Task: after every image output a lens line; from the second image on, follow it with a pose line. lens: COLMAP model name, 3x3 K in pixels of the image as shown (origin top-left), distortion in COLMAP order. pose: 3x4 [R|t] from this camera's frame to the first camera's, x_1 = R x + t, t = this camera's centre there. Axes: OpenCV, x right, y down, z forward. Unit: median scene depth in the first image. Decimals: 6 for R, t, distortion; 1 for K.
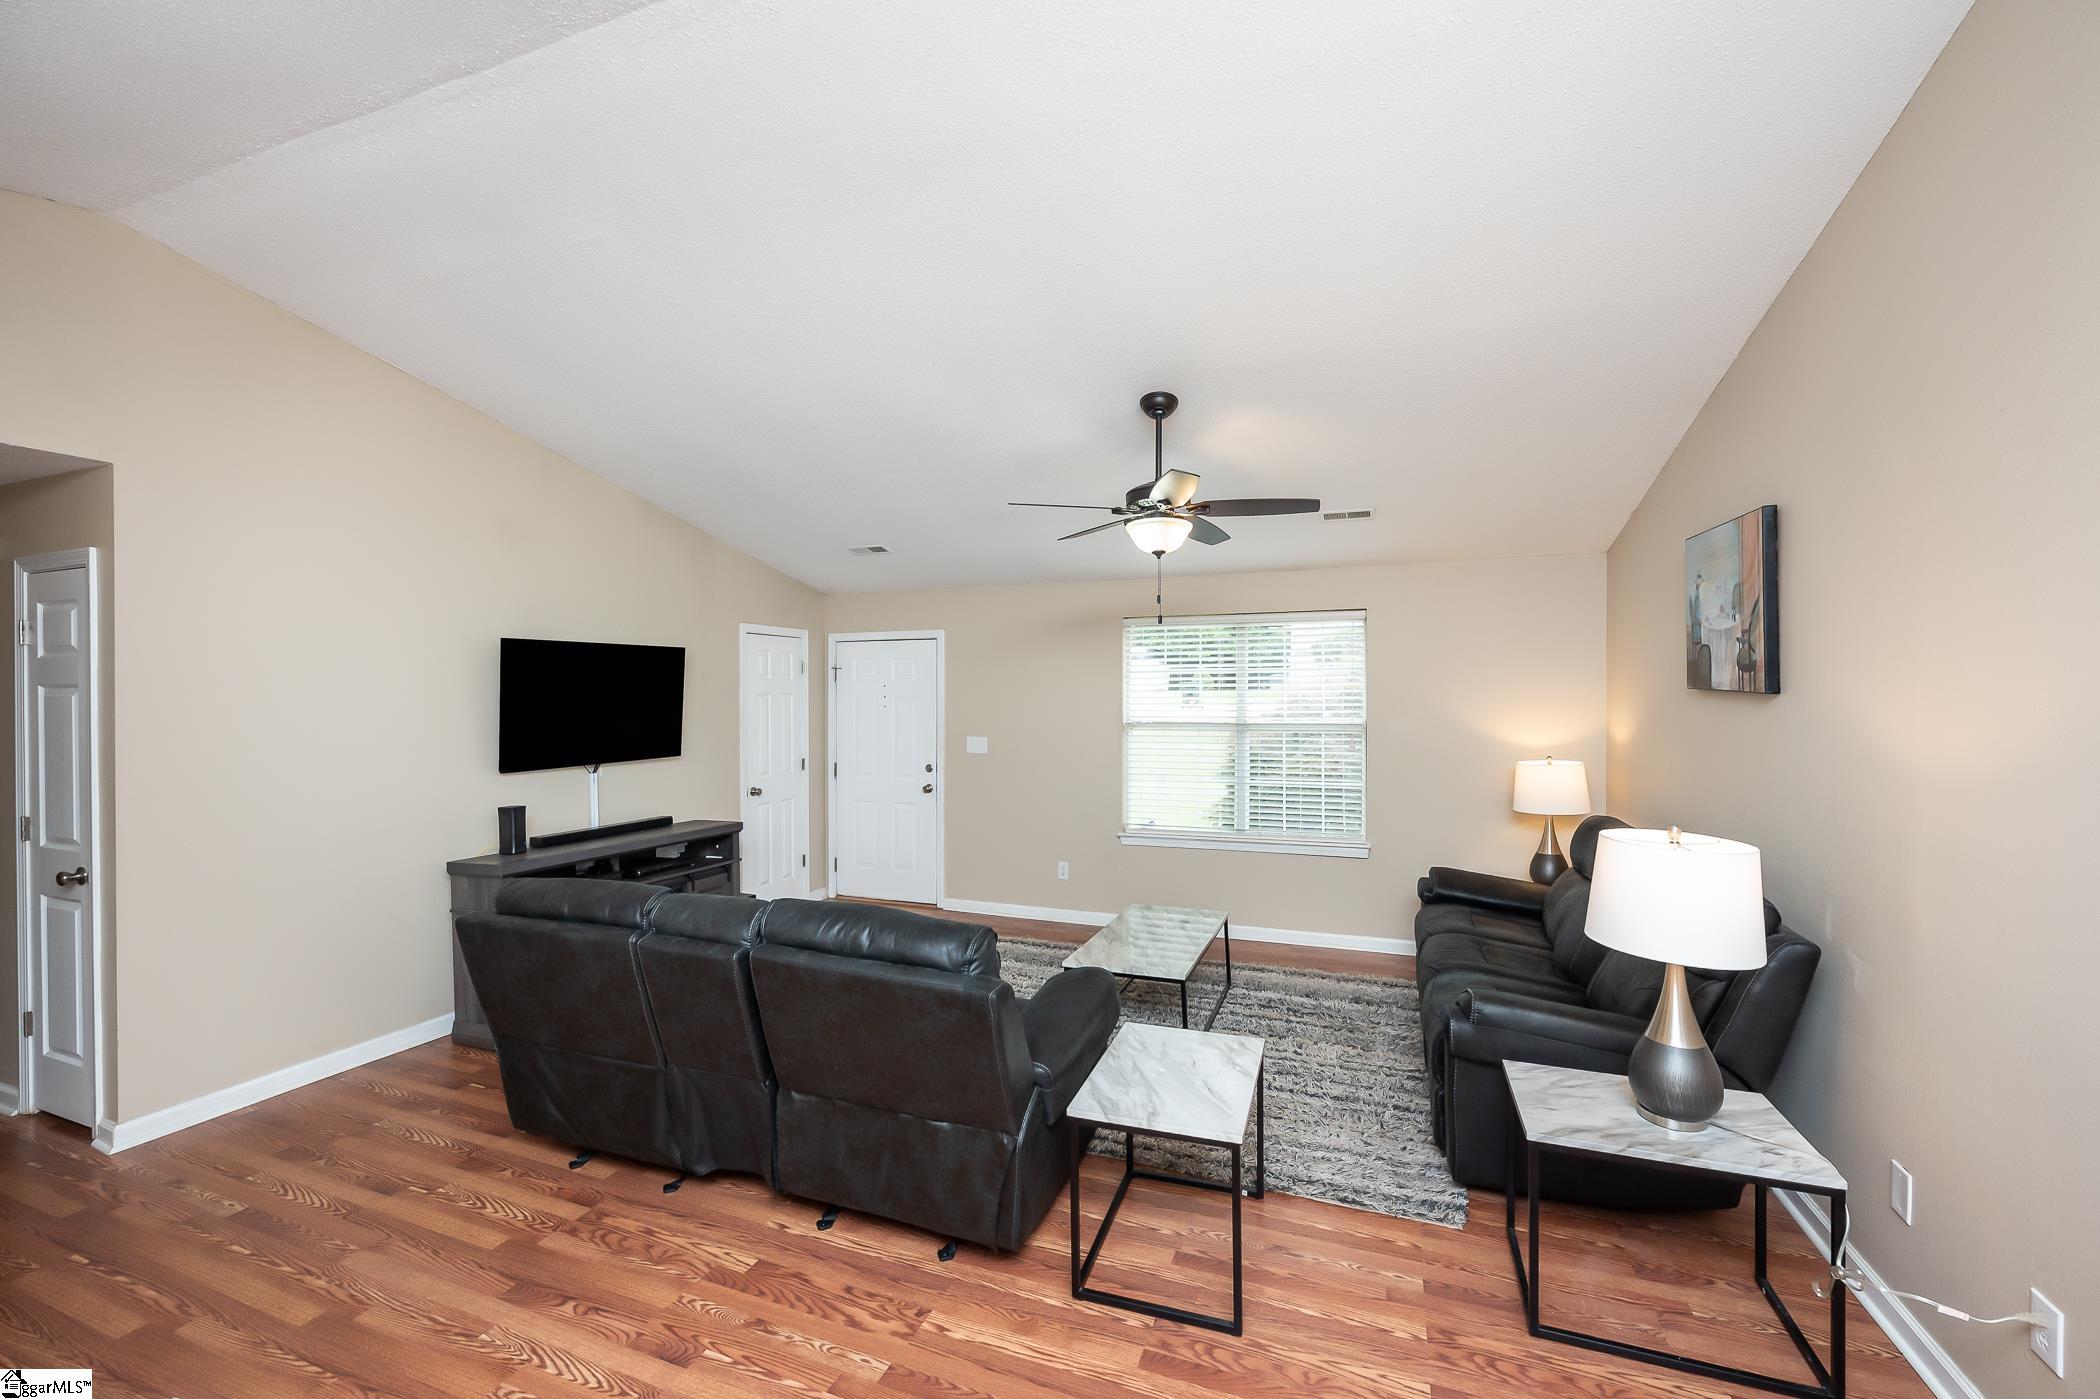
lens RADIAL K [[845.5, 0, 1043.4], [0, 845.5, 706.6], [0, 0, 1]] dist [-0.008358, 0.000173]
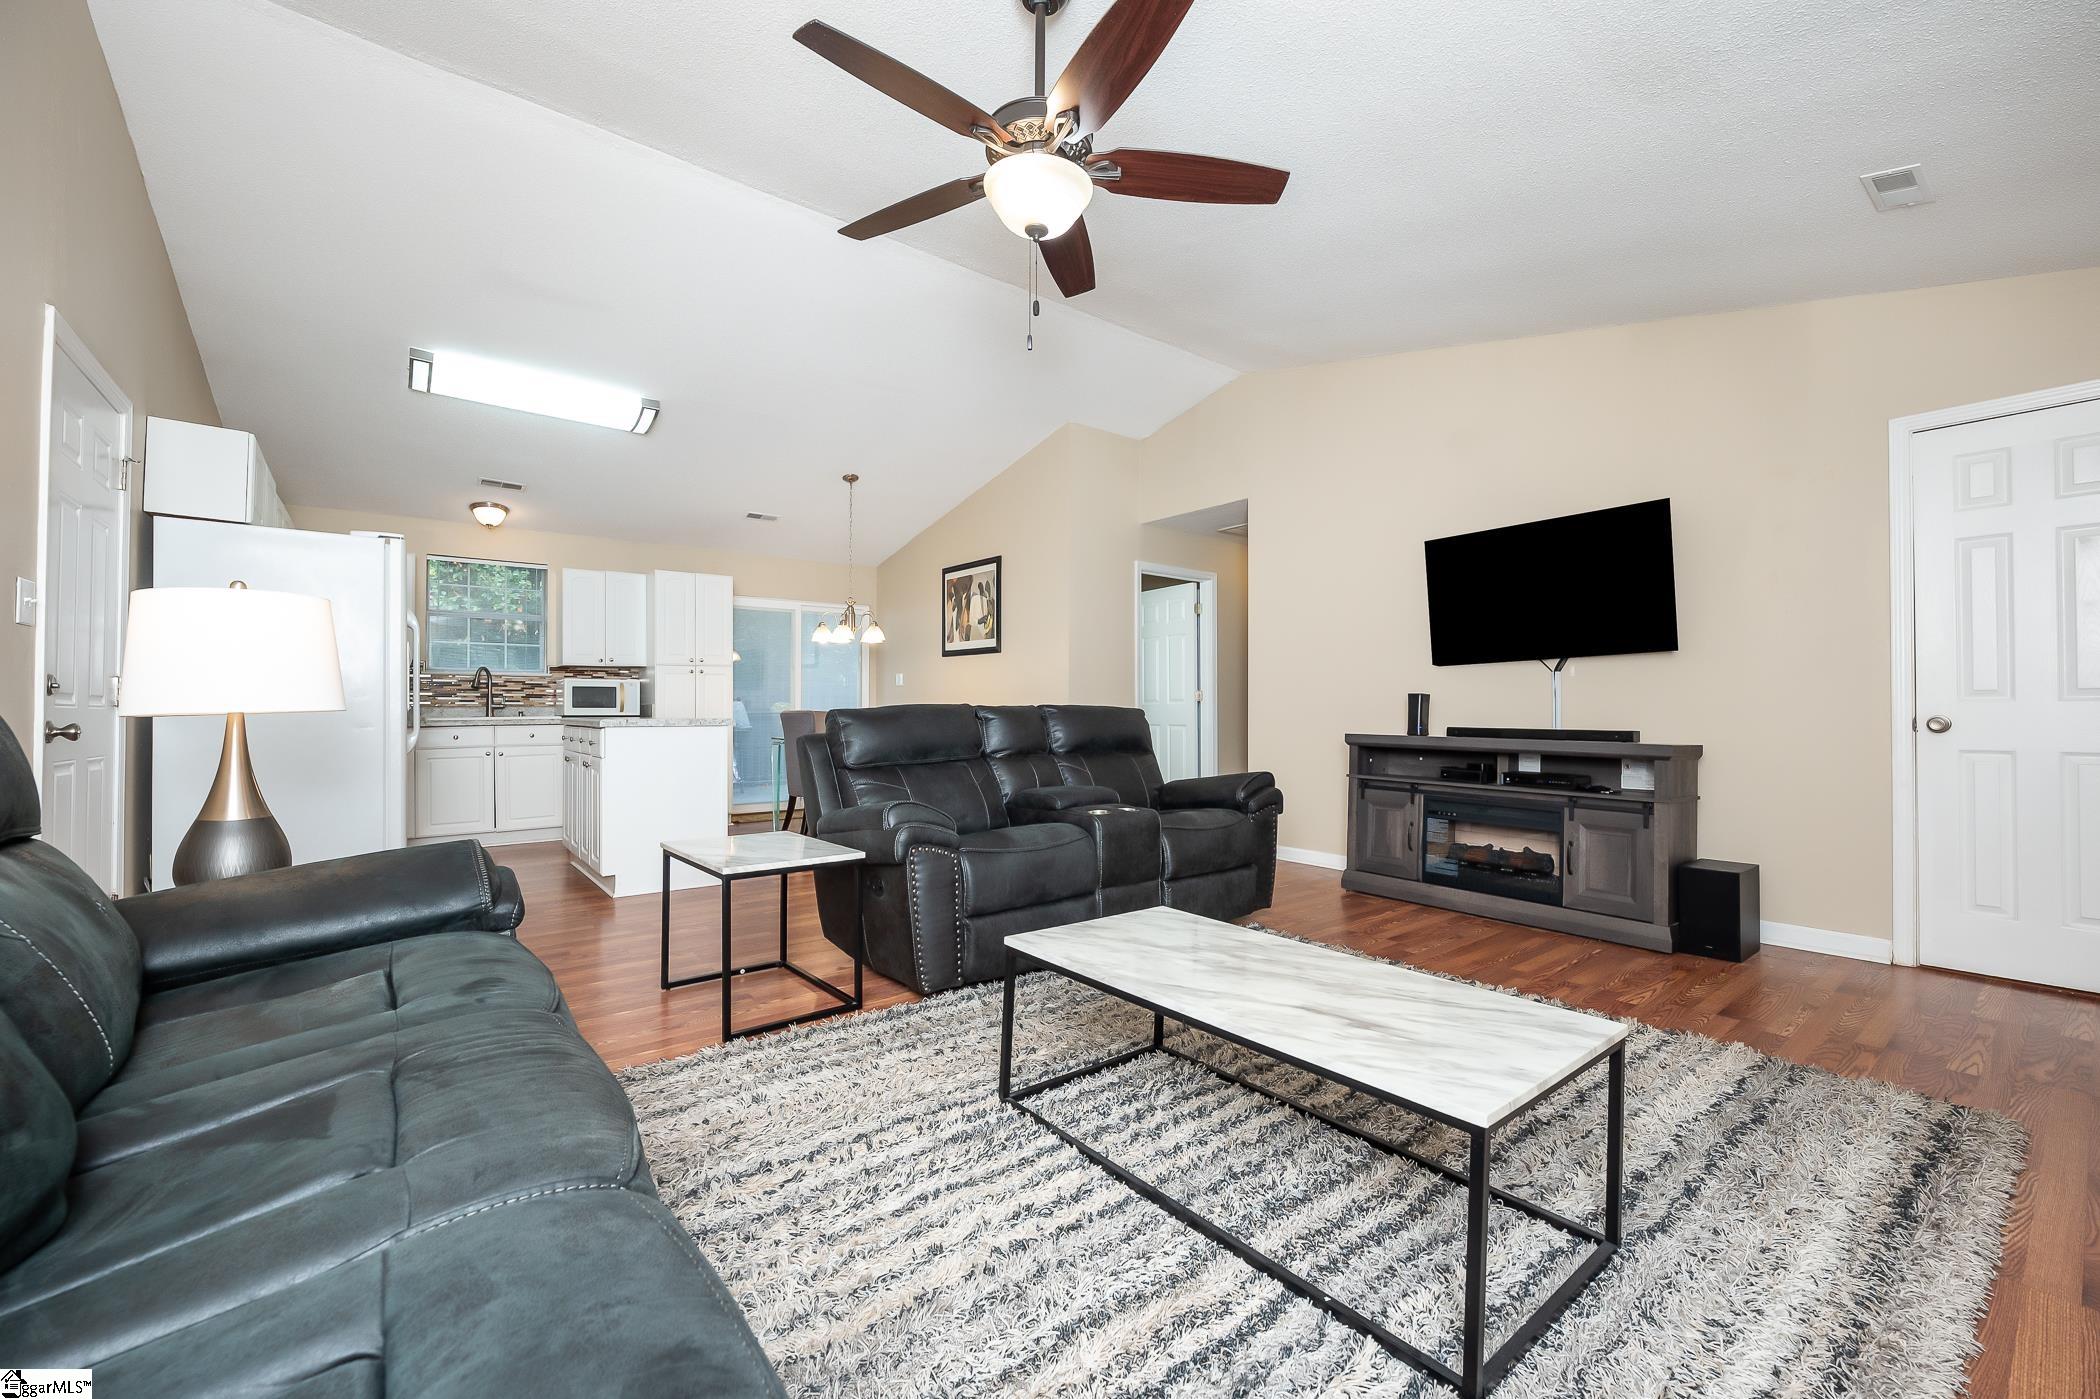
lens RADIAL K [[845.5, 0, 1059.9], [0, 845.5, 702.2], [0, 0, 1]] dist [-0.008358, 0.000173]
pose [[-0.492996, -0.005142, -0.870016, 0.791314], [-0.008751, 0.999961, -0.000951, 0.188172], [0.869988, 0.007145, -0.493022, 1.572086]]
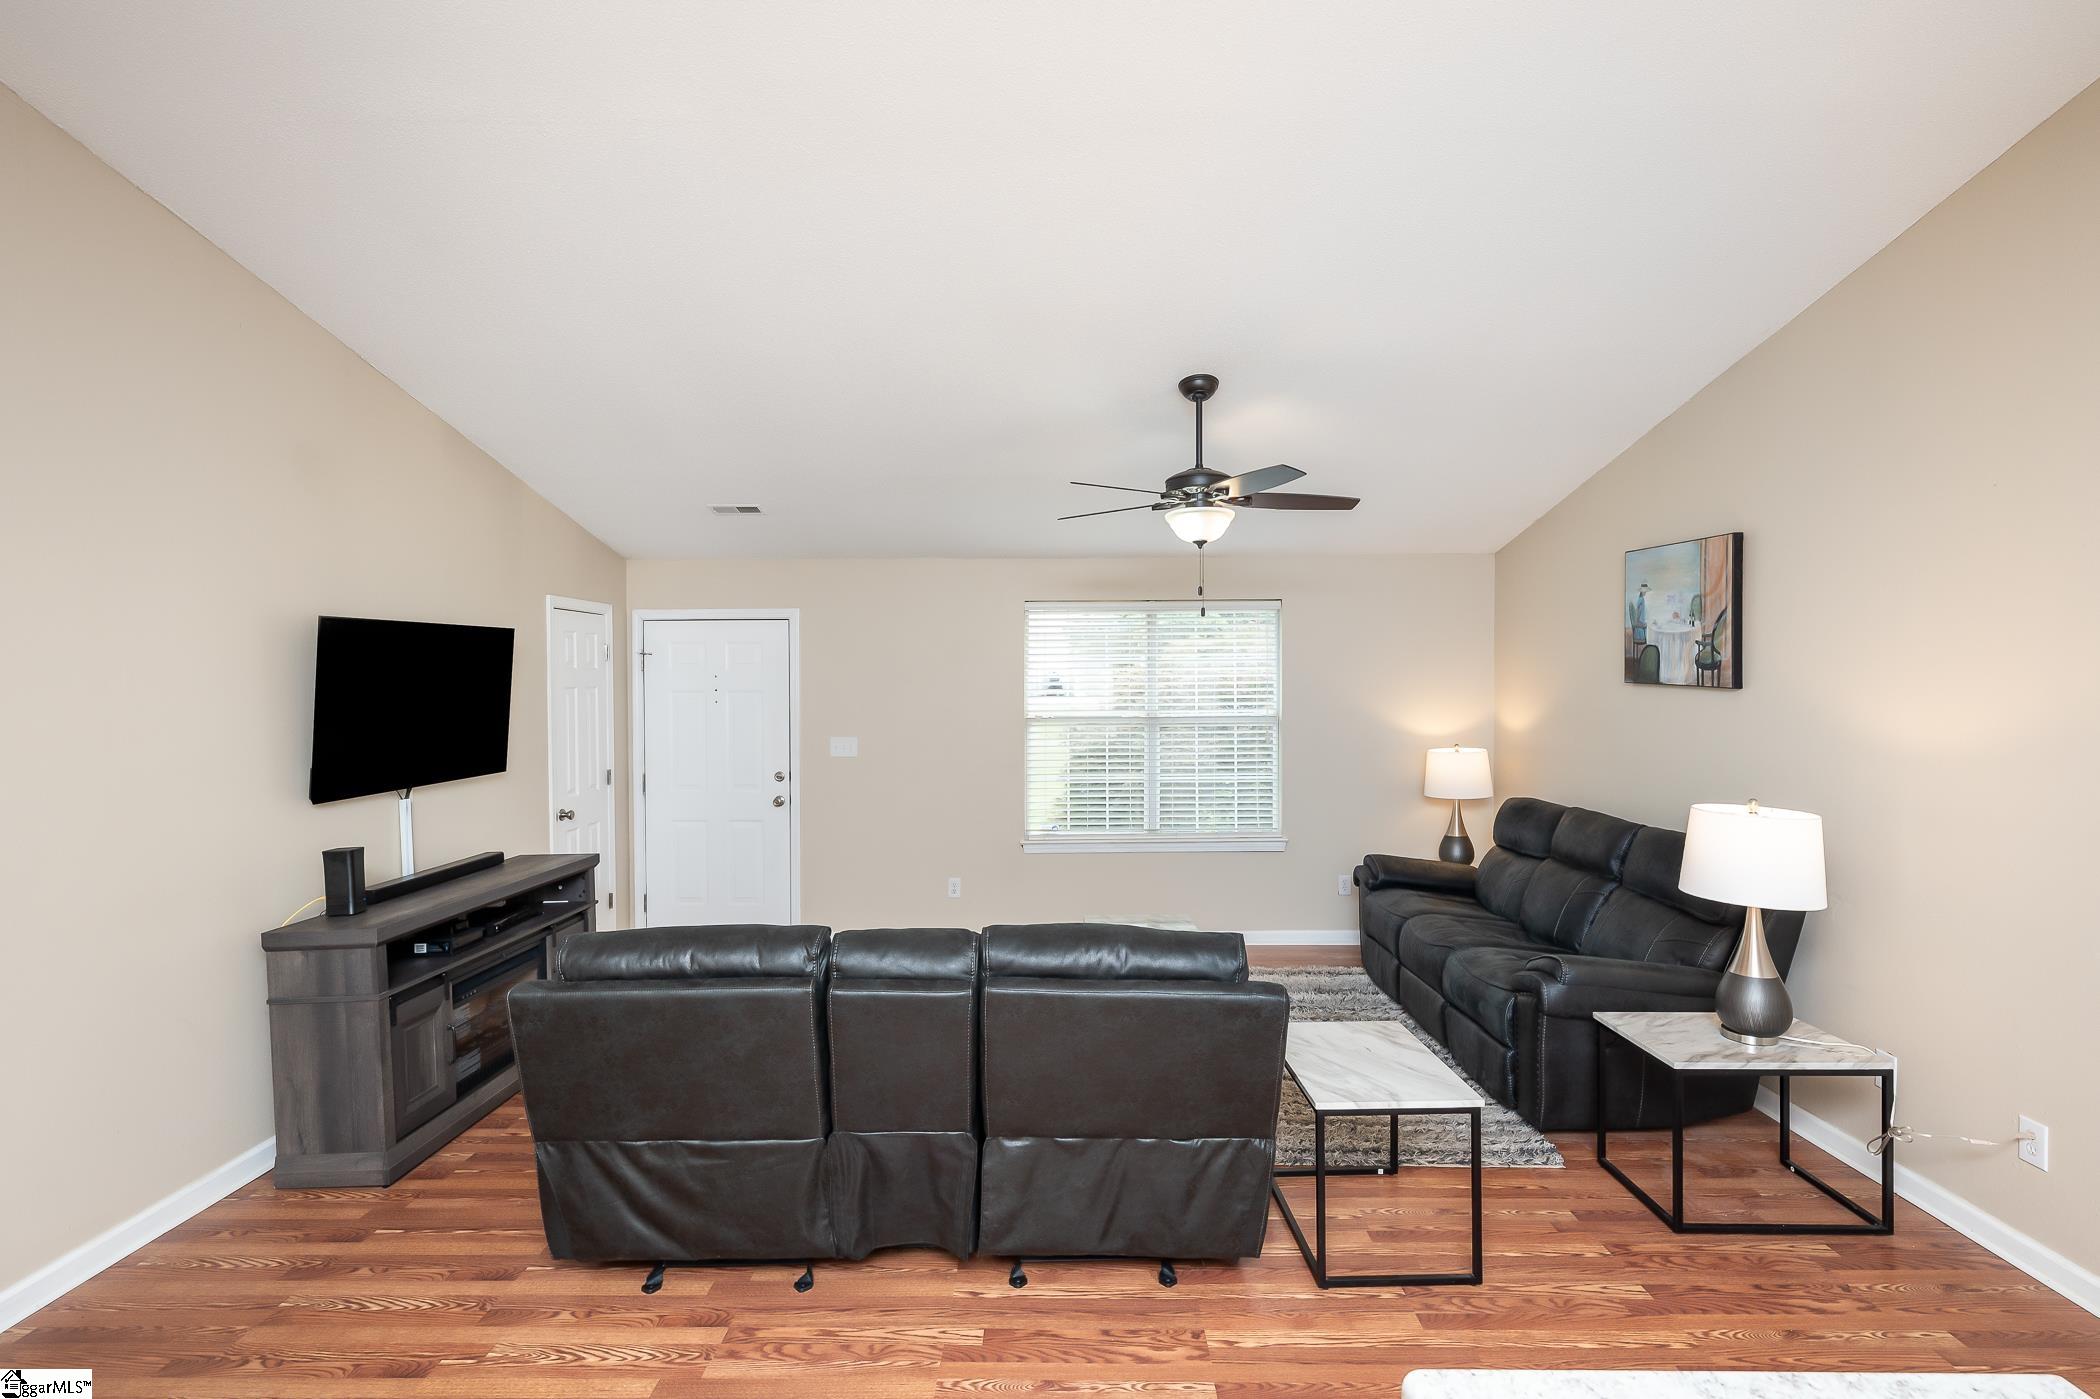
lens RADIAL K [[1007.1, 0, 1033.2], [0, 1007.1, 708.2], [0, 0, 1]] dist [0.004311, -0.000776]
pose [[0.939186, -0.011799, 0.343207, -0.520712], [0.007077, 0.999862, 0.015007, -0.014357], [-0.343337, -0.011666, 0.939140, -0.012886]]
